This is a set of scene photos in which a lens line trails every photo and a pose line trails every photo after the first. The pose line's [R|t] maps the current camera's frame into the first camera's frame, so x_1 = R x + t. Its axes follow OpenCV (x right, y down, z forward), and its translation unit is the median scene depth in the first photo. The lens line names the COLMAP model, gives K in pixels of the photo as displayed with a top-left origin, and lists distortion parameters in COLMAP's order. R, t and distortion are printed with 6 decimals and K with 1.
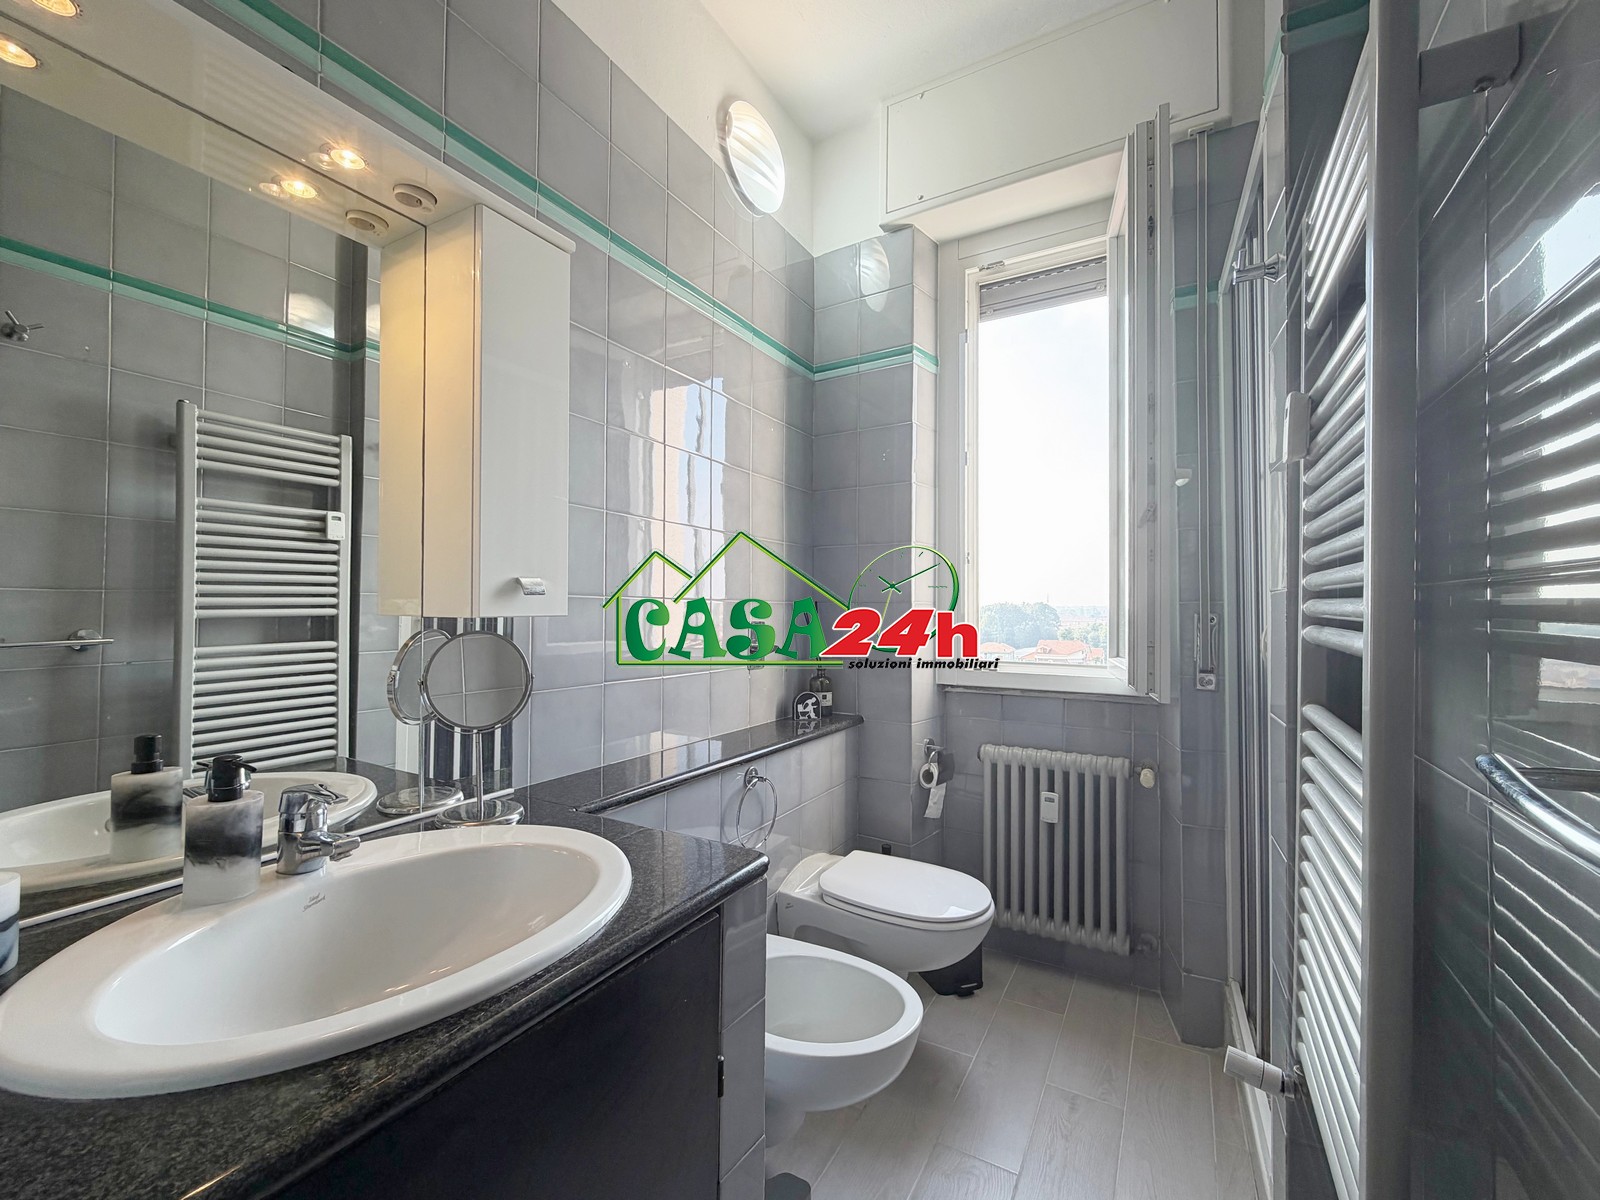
lens RADIAL K [[683.7, 0, 798.7], [0, 683.7, 602.1], [0, 0, 1]] dist [-0.001418, -0.000233]
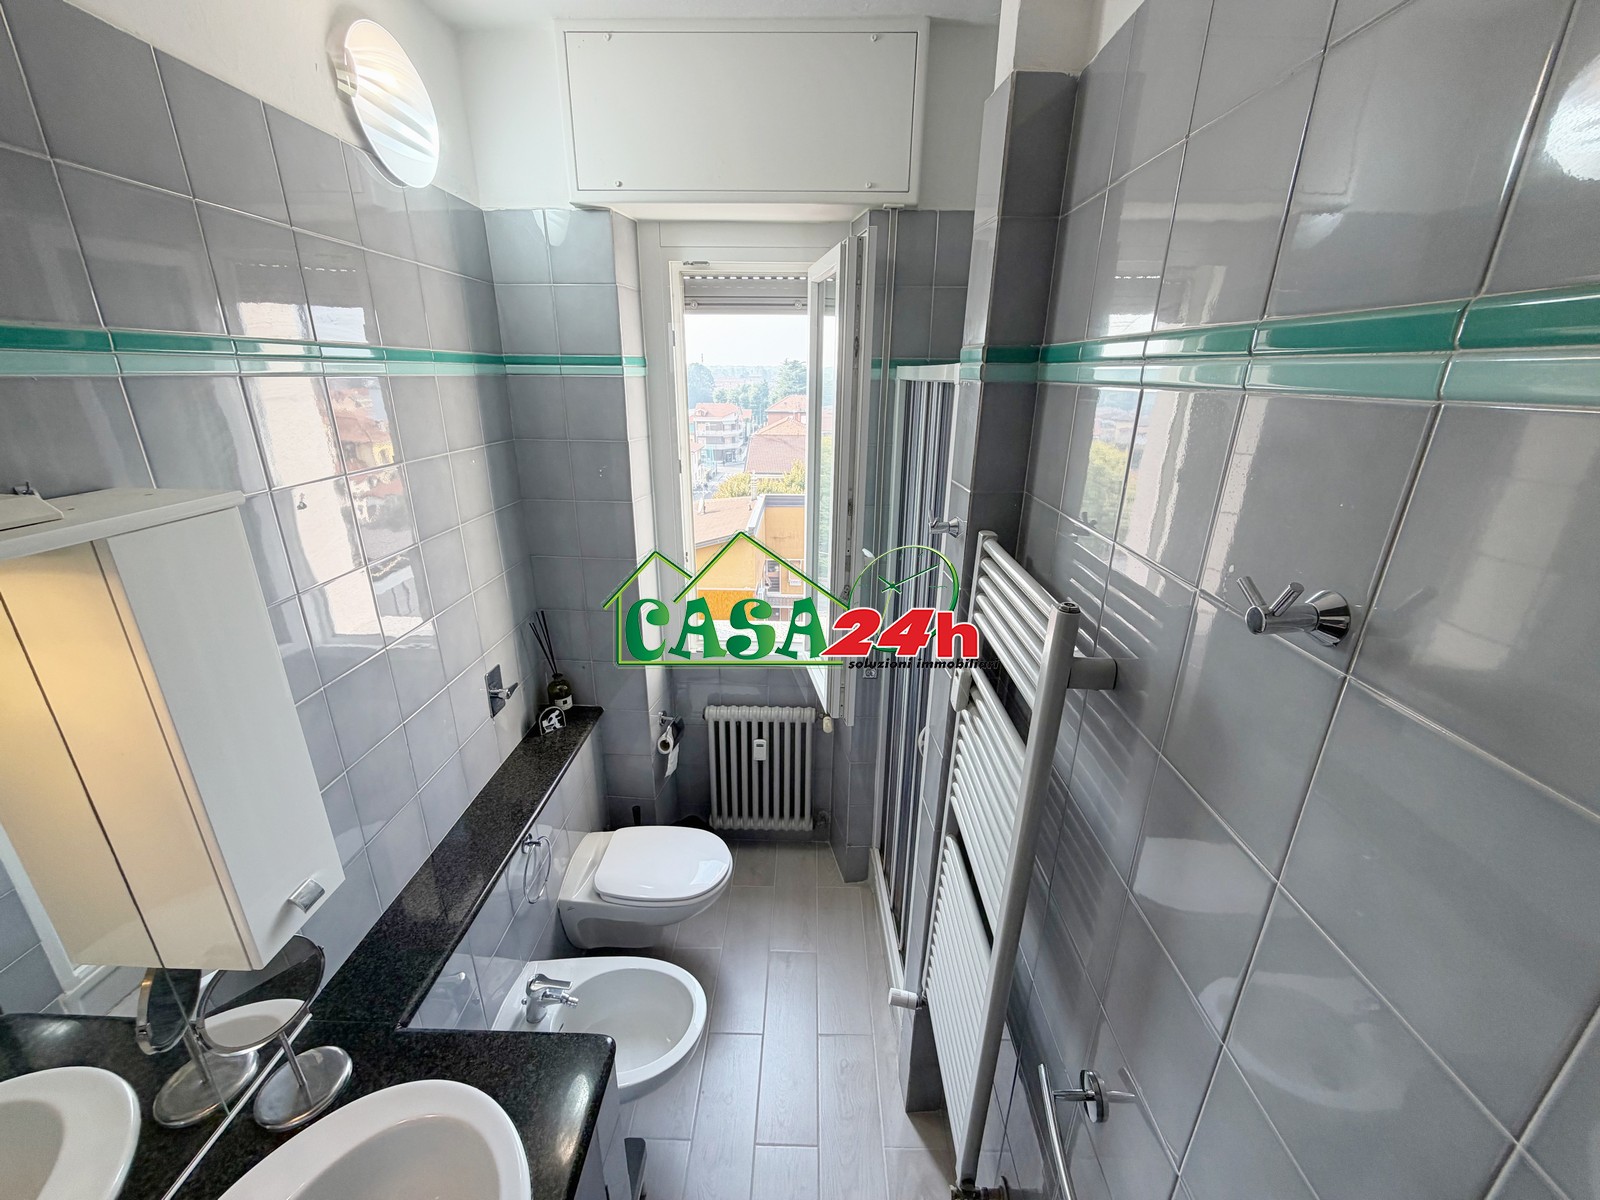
lens RADIAL K [[643.5, 0, 812.7], [0, 643.5, 605.5], [0, 0, 1]] dist [0.002238, 0.000403]
pose [[0.873085, -0.153812, 0.462671, -0.069370], [-0.022029, 0.935522, 0.352580, -0.380061], [-0.487070, -0.318025, 0.813402, 0.035844]]
